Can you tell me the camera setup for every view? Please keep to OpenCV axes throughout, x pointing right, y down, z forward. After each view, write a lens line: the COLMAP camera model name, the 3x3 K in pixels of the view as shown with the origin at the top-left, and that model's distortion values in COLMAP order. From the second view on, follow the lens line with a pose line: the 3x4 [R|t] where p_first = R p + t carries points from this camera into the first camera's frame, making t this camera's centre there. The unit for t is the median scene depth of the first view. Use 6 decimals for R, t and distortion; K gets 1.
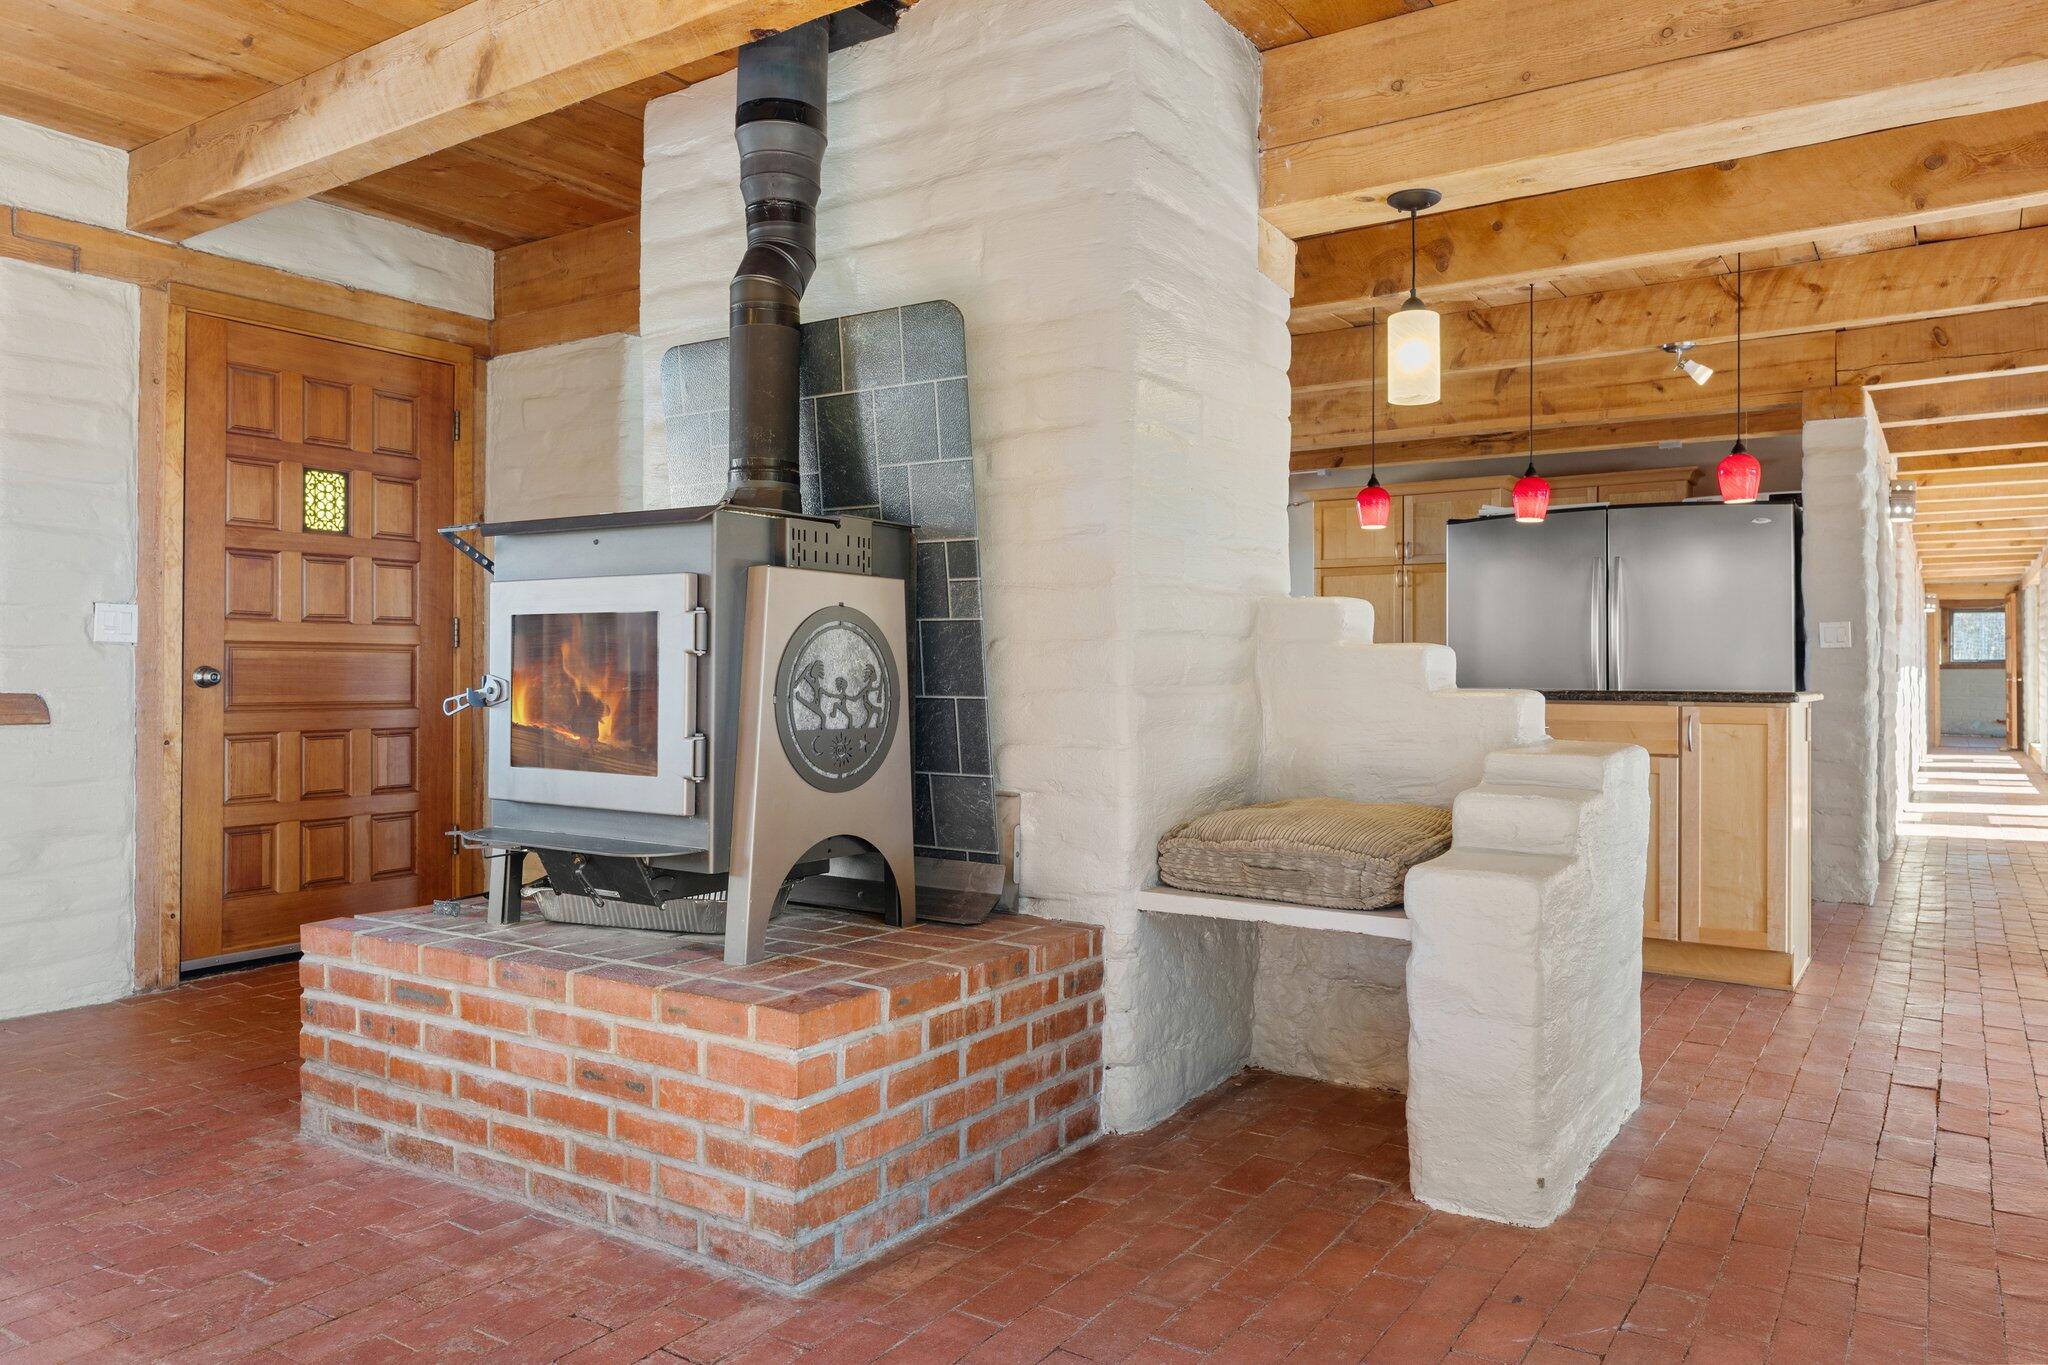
lens RADIAL K [[1379.9, 0, 1022.3], [0, 1379.9, 668.7], [0, 0, 1]] dist [0.006694, -0.000405]
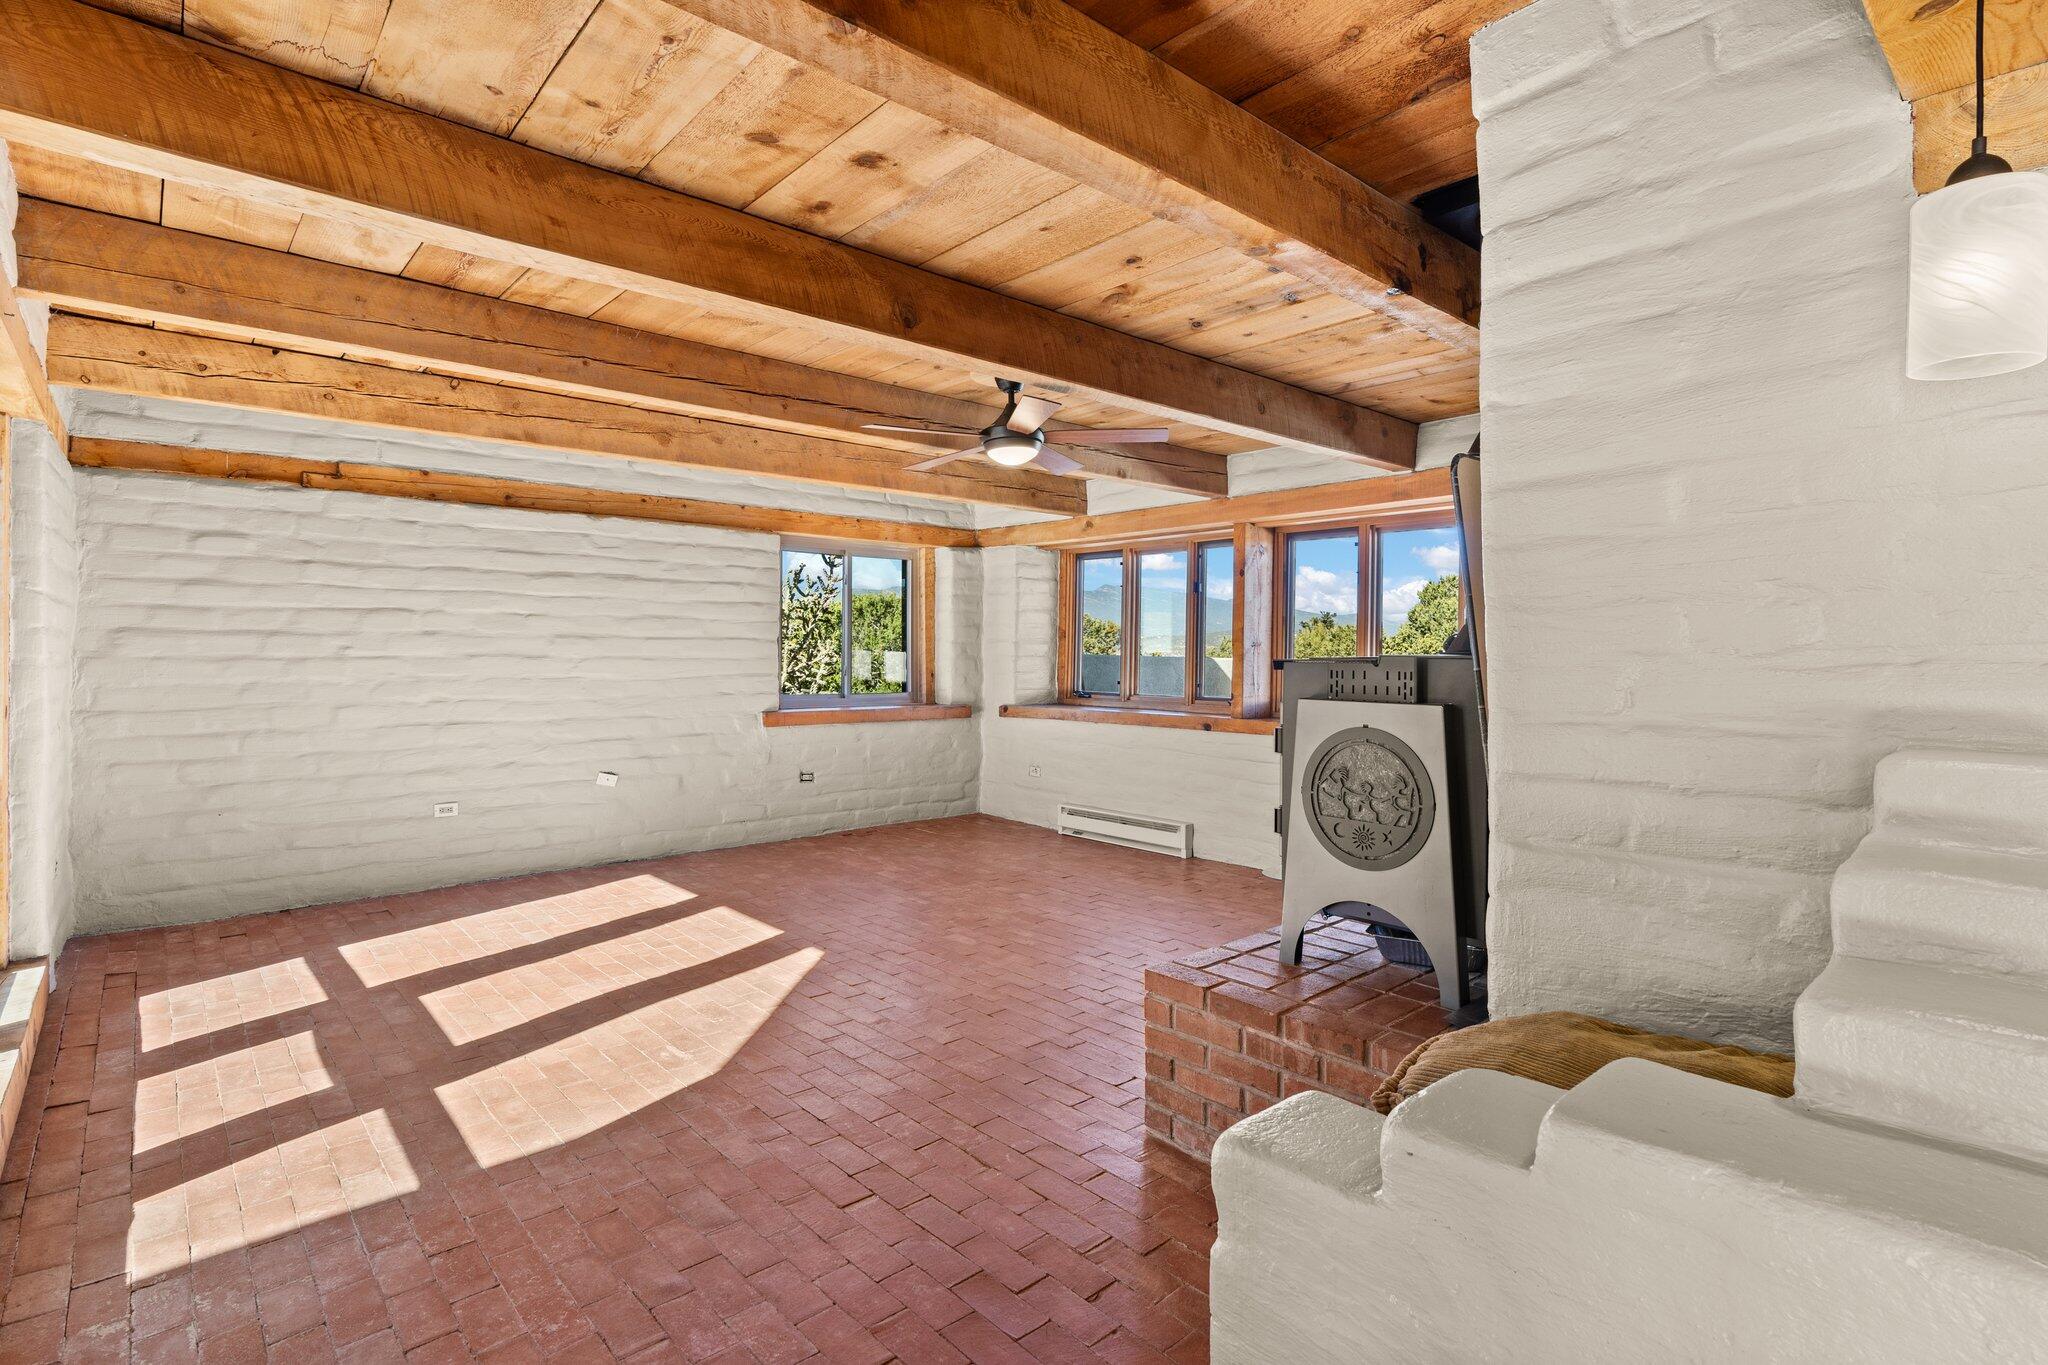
lens RADIAL K [[978.4, 0, 1018.9], [0, 978.4, 660.1], [0, 0, 1]] dist [-0.006034, -0.002226]
pose [[-0.251258, 0.004903, -0.967908, 0.833621], [0.004209, 0.999983, 0.003973, -0.112099], [0.967911, -0.003076, -0.251274, 0.900992]]
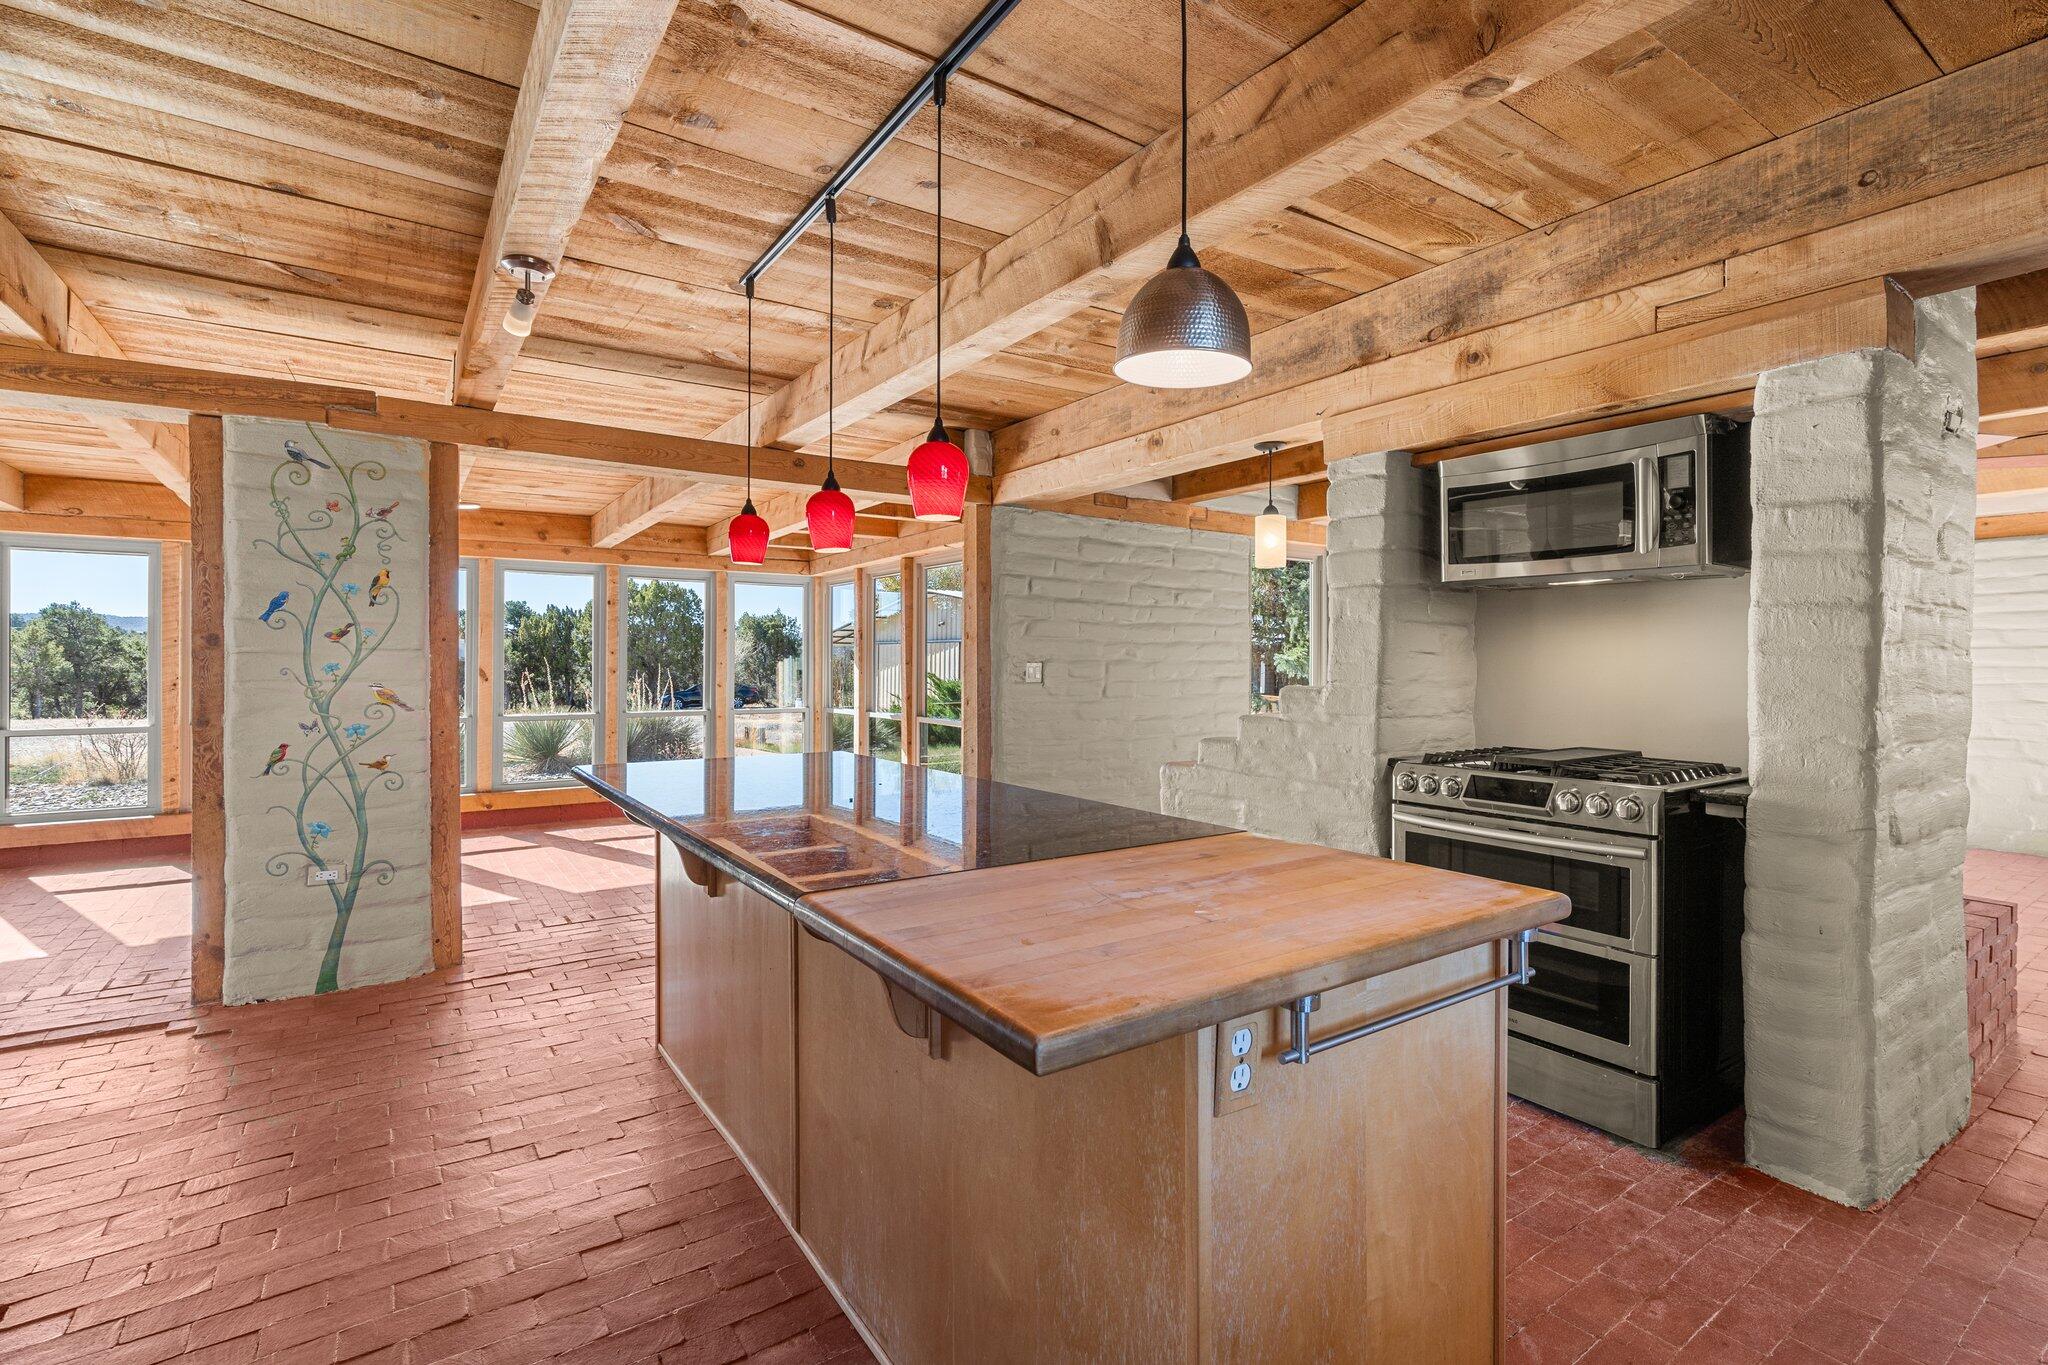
lens RADIAL K [[953.4, 0, 1033.7], [0, 953.4, 662.5], [0, 0, 1]] dist [-0.007867, 0.001543]
pose [[-0.934304, -0.005813, 0.356430, 0.169137], [-0.009419, 0.999921, -0.008383, -0.078816], [-0.356353, -0.011190, -0.934284, 2.641334]]
